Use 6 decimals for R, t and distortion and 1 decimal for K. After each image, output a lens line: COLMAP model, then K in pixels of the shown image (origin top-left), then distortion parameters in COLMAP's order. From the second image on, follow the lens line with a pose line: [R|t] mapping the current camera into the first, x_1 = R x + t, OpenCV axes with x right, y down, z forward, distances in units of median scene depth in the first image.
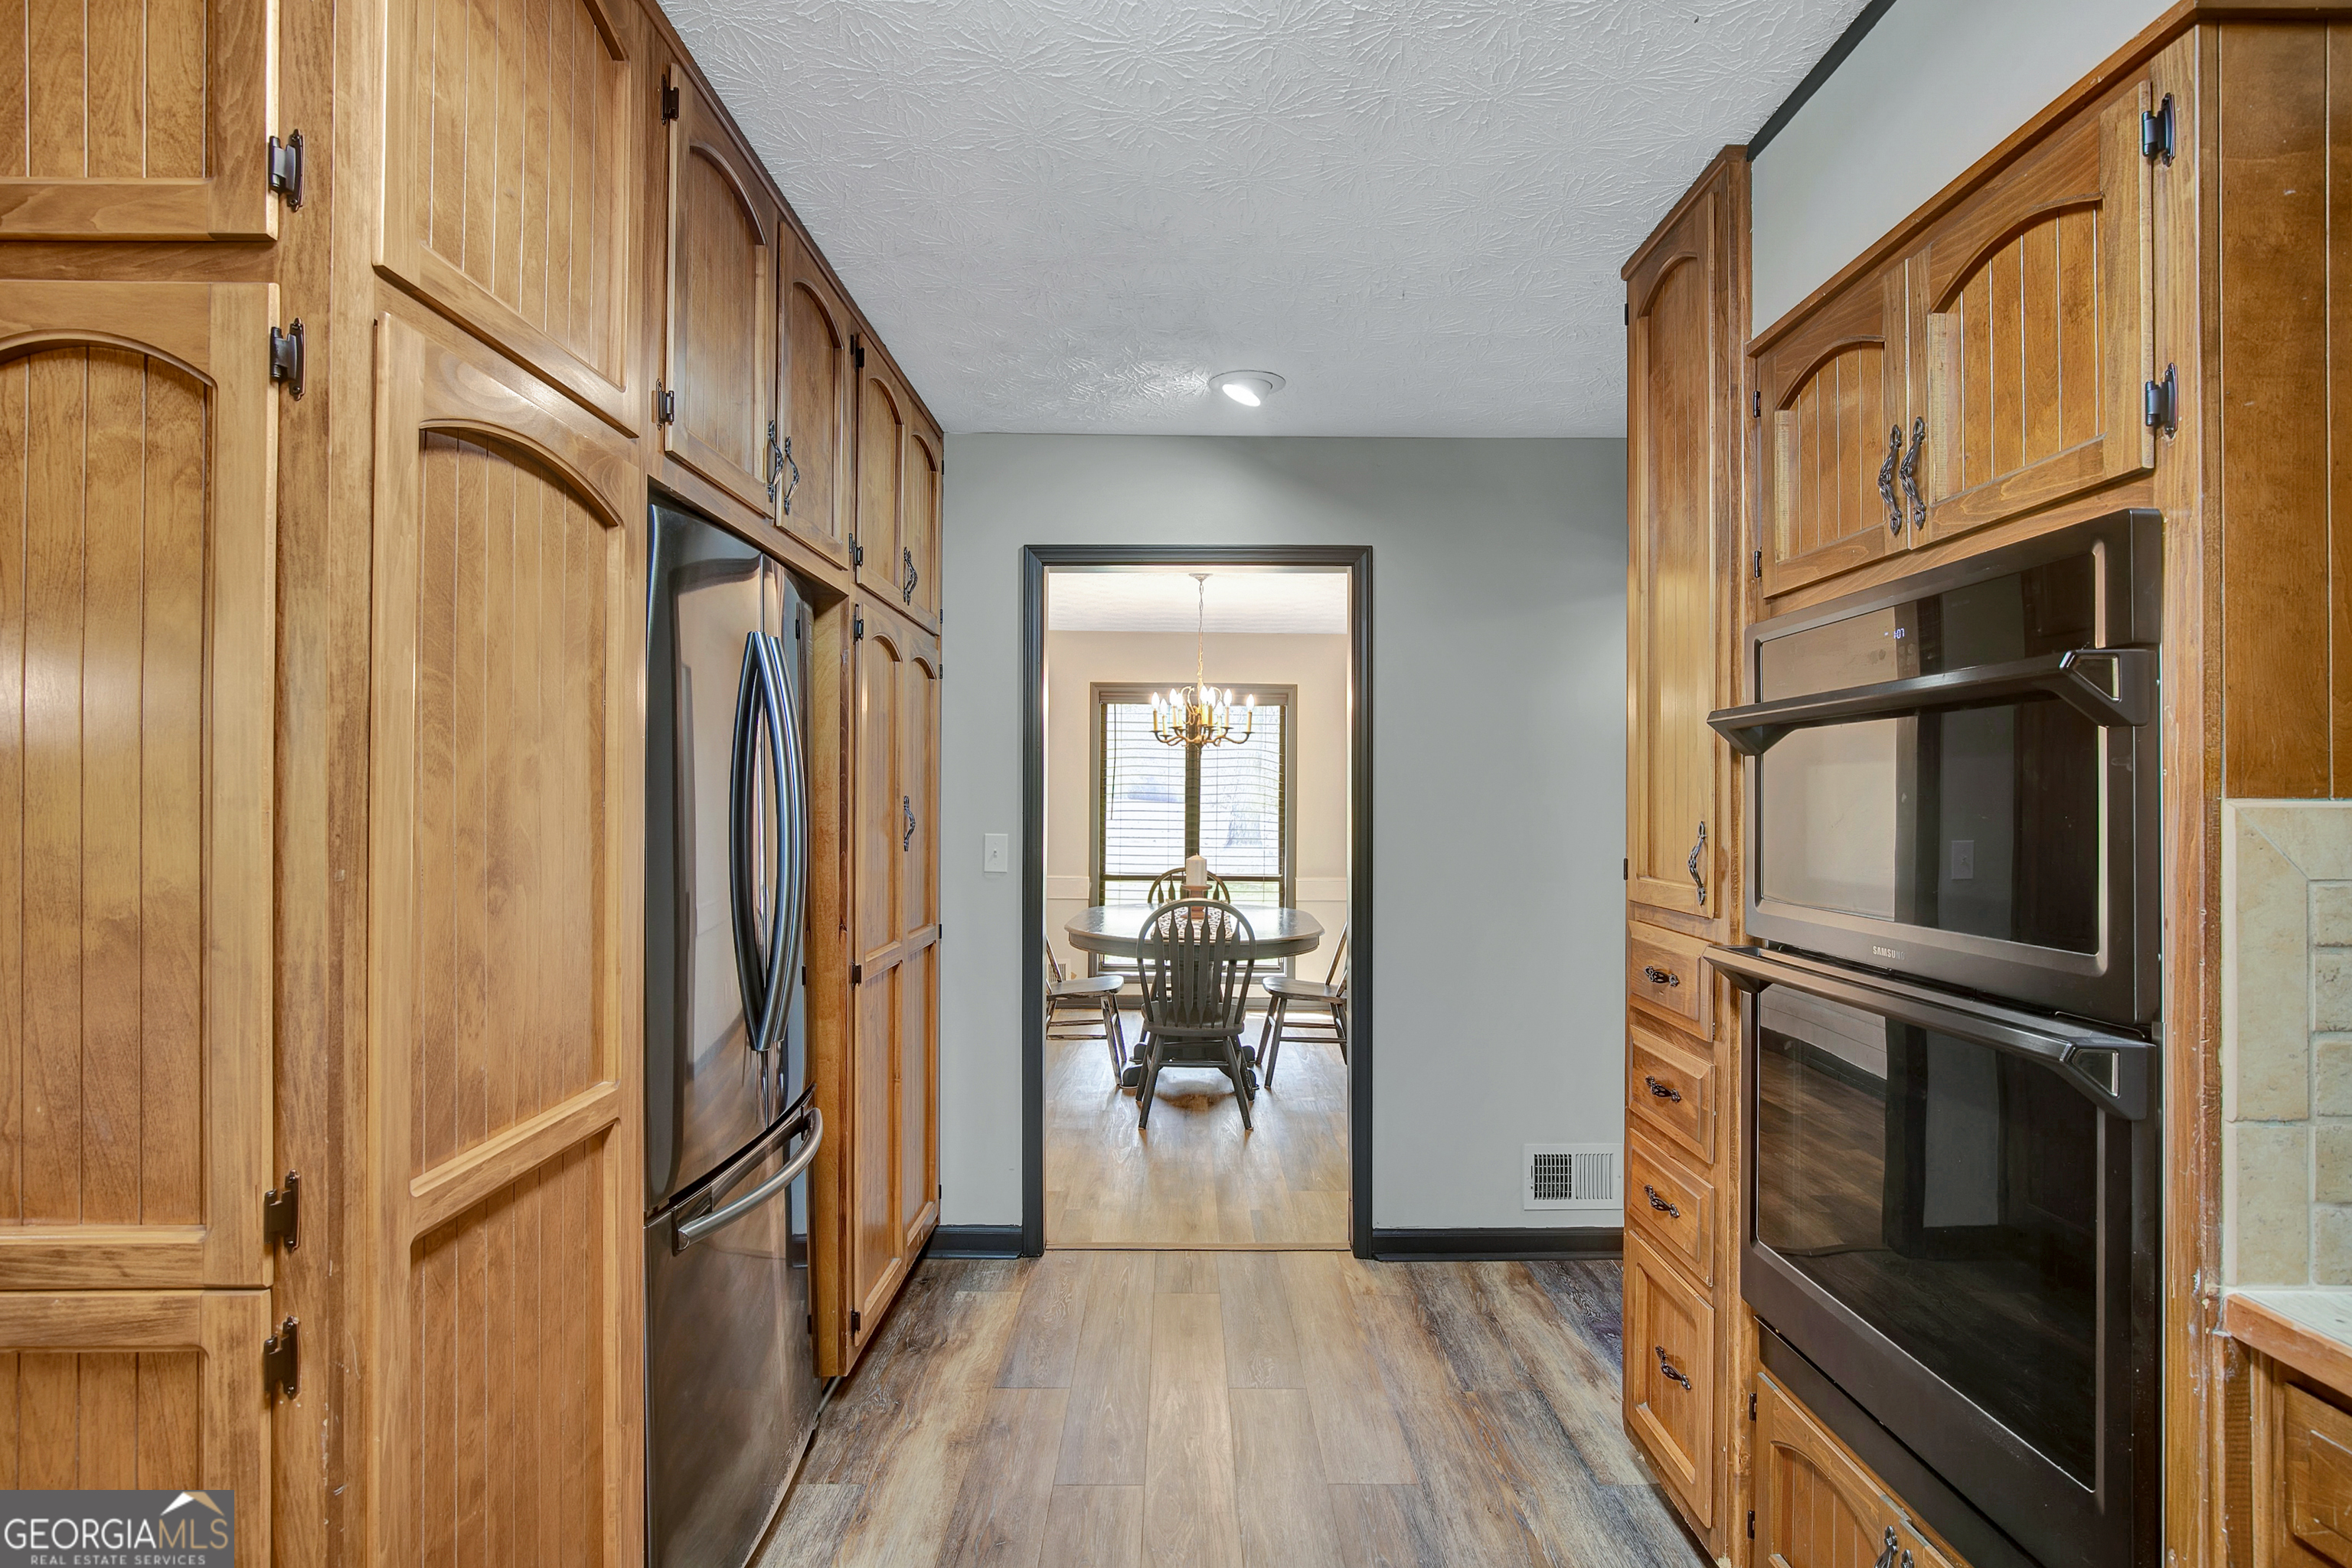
lens RADIAL K [[1161.2, 0, 1178.9], [0, 1161.2, 781.9], [0, 0, 1]] dist [0.000951, 0.001232]
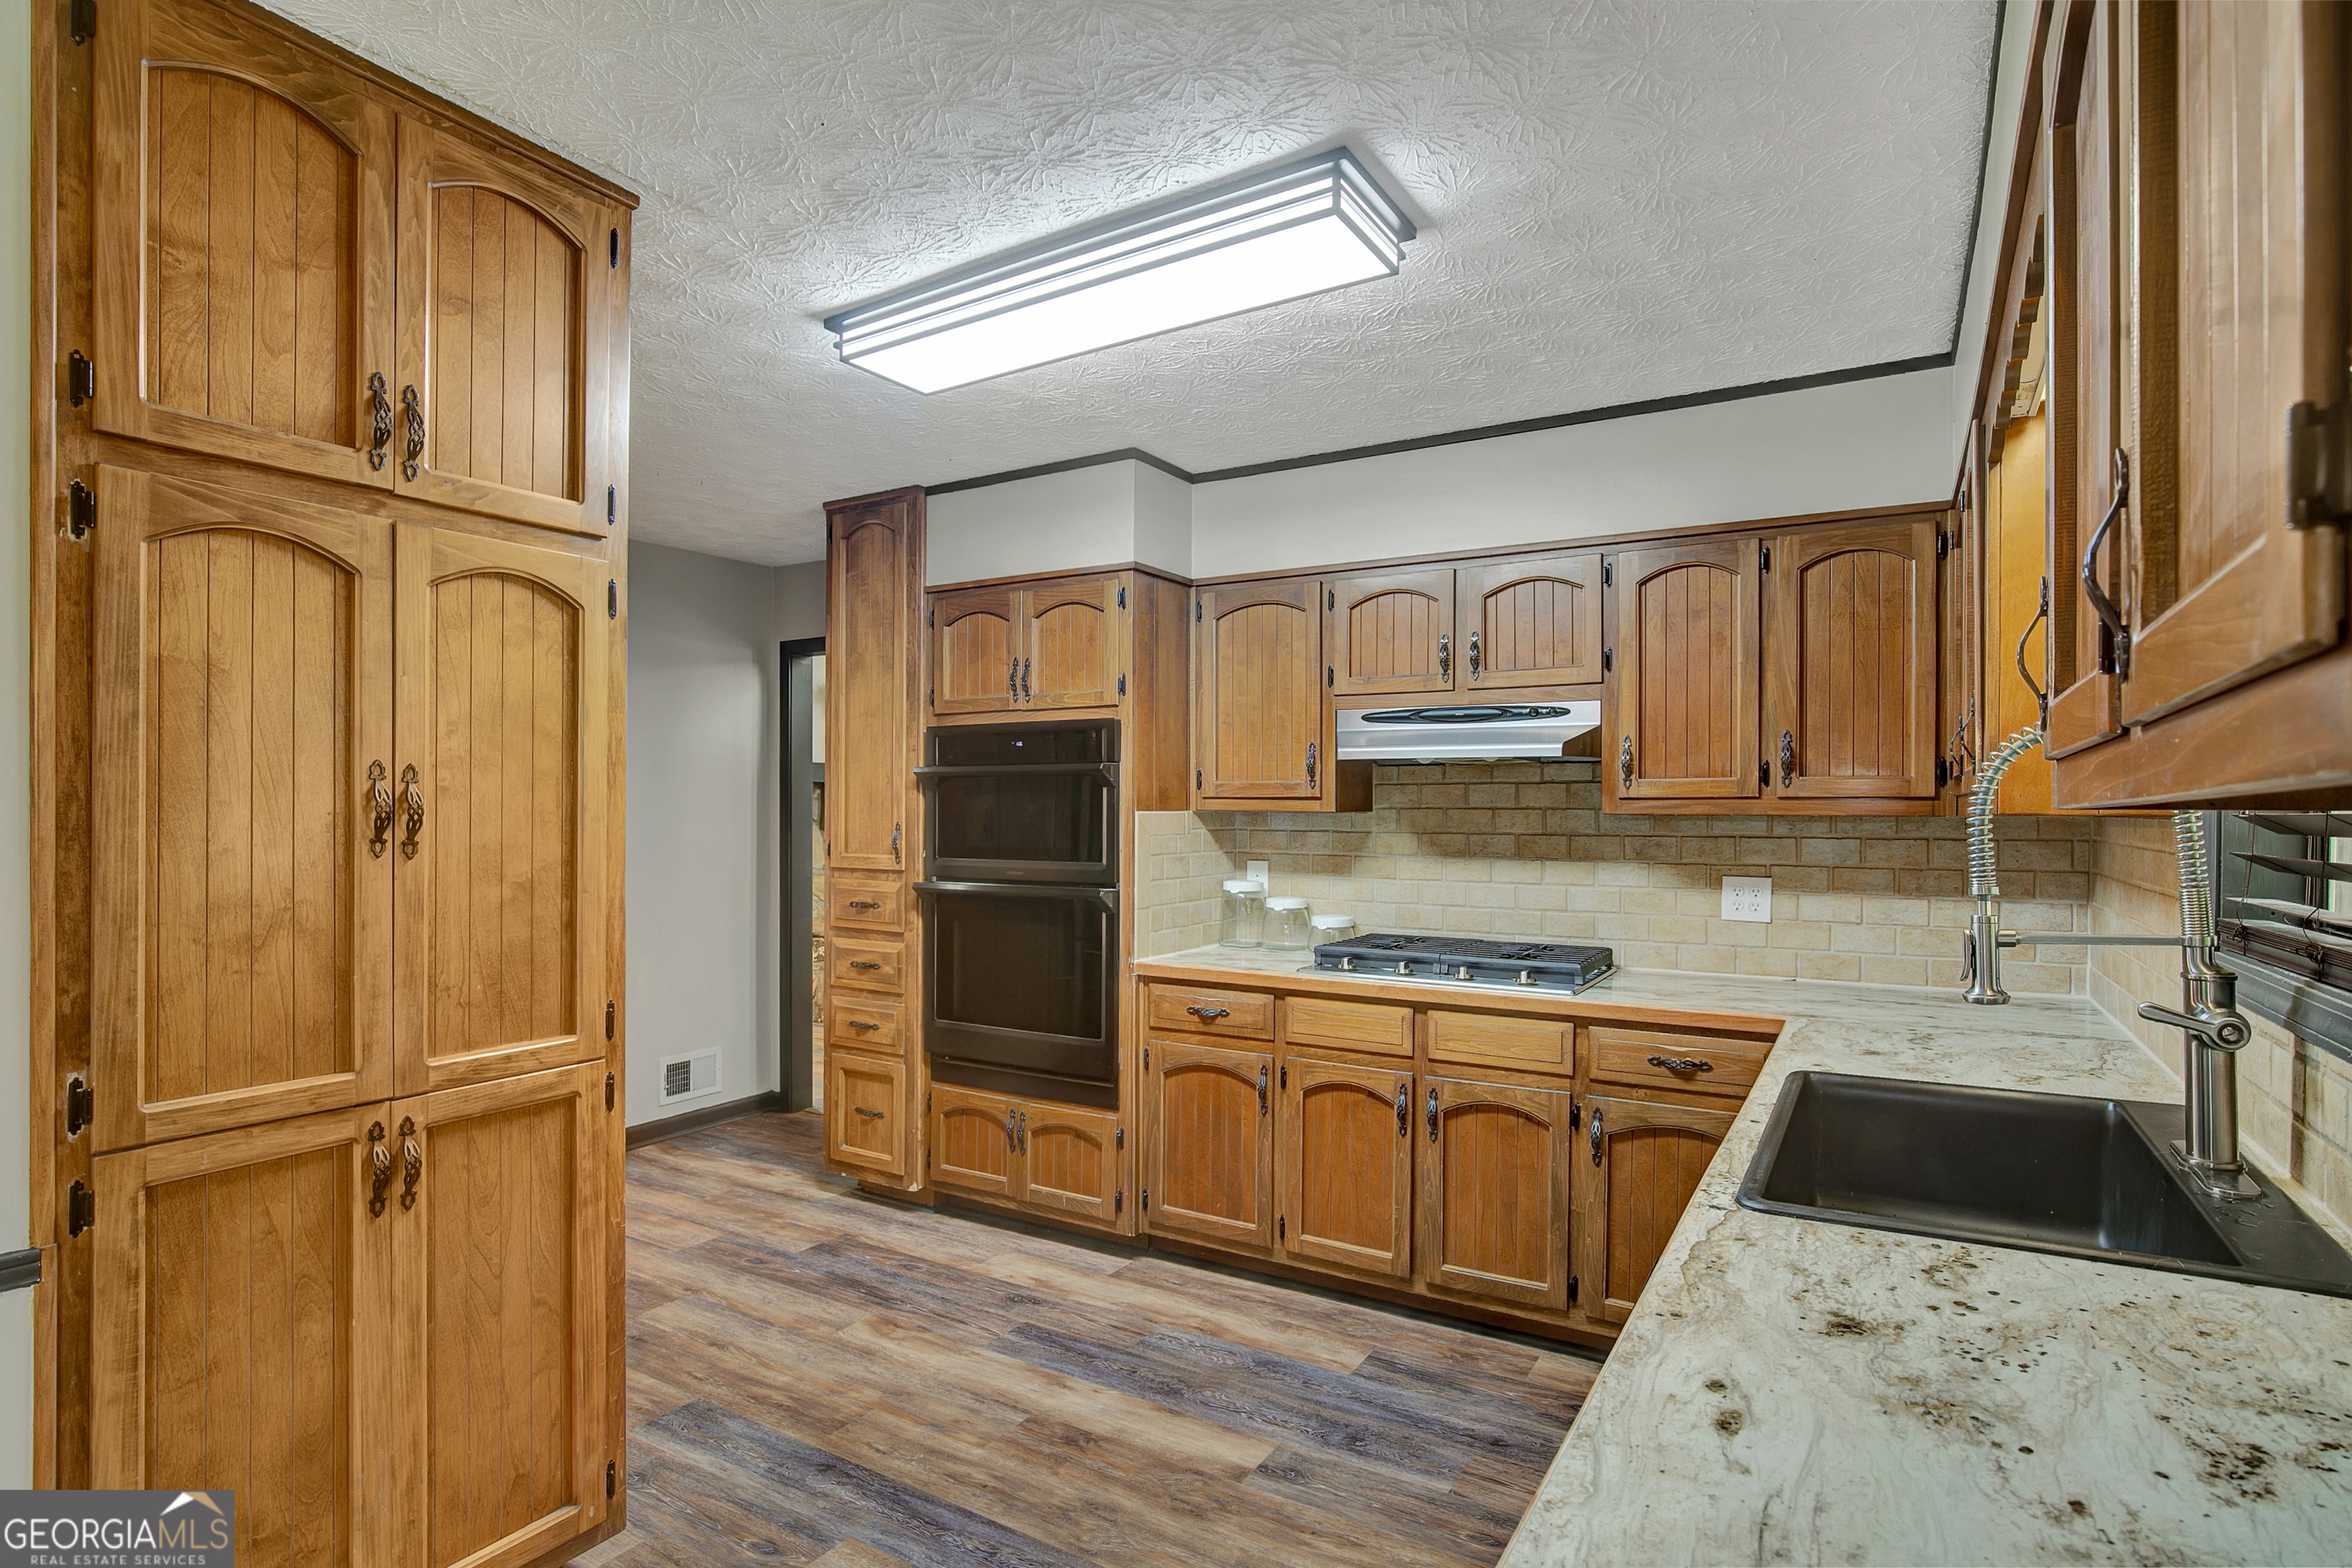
lens RADIAL K [[1187.7, 0, 1183.1], [0, 1187.7, 799.4], [0, 0, 1]] dist [-0.024747, -0.000285]
pose [[0.528942, 0.003192, 0.848652, -1.841993], [-0.012338, 0.999916, 0.003928, -0.033473], [-0.848568, -0.012548, 0.528937, -0.865317]]
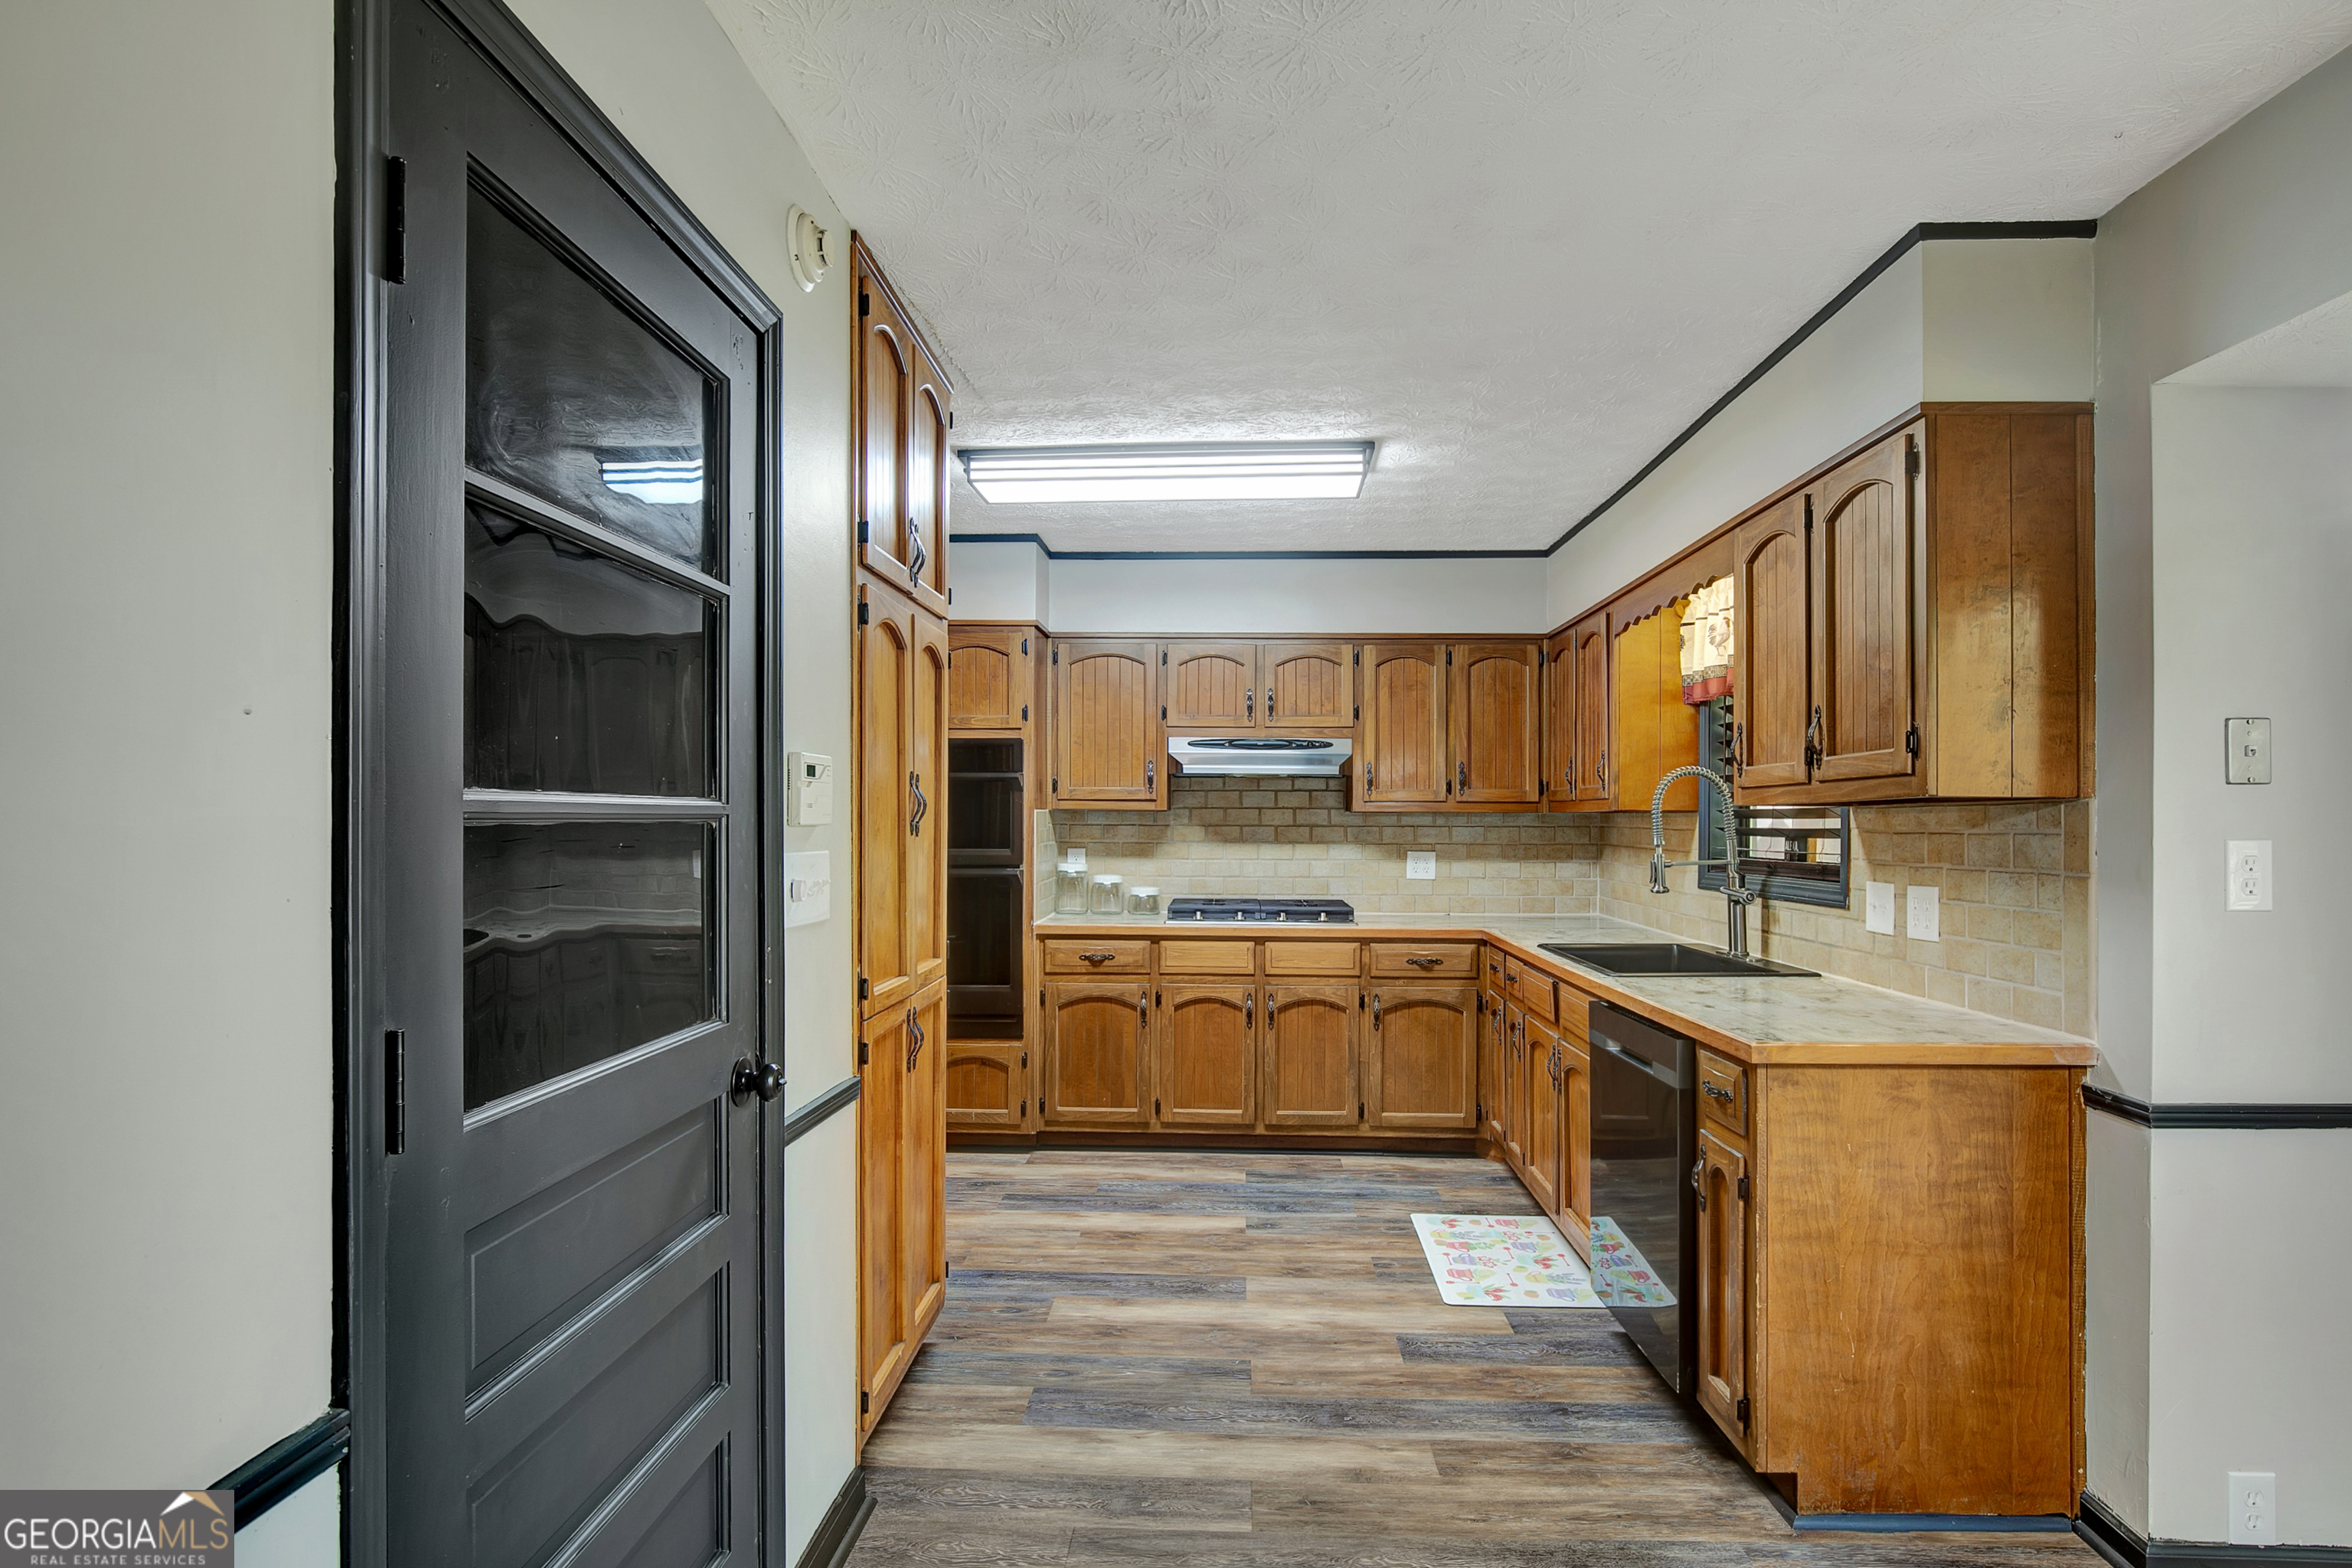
lens RADIAL K [[1207.0, 0, 1206.3], [0, 1207.0, 780.9], [0, 0, 1]] dist [-0.013733, 0.000581]
pose [[0.050308, 0.023296, 0.998462, -3.487946], [-0.017358, 0.999597, -0.022448, -0.002322], [-0.998583, -0.016202, 0.050692, 0.143313]]
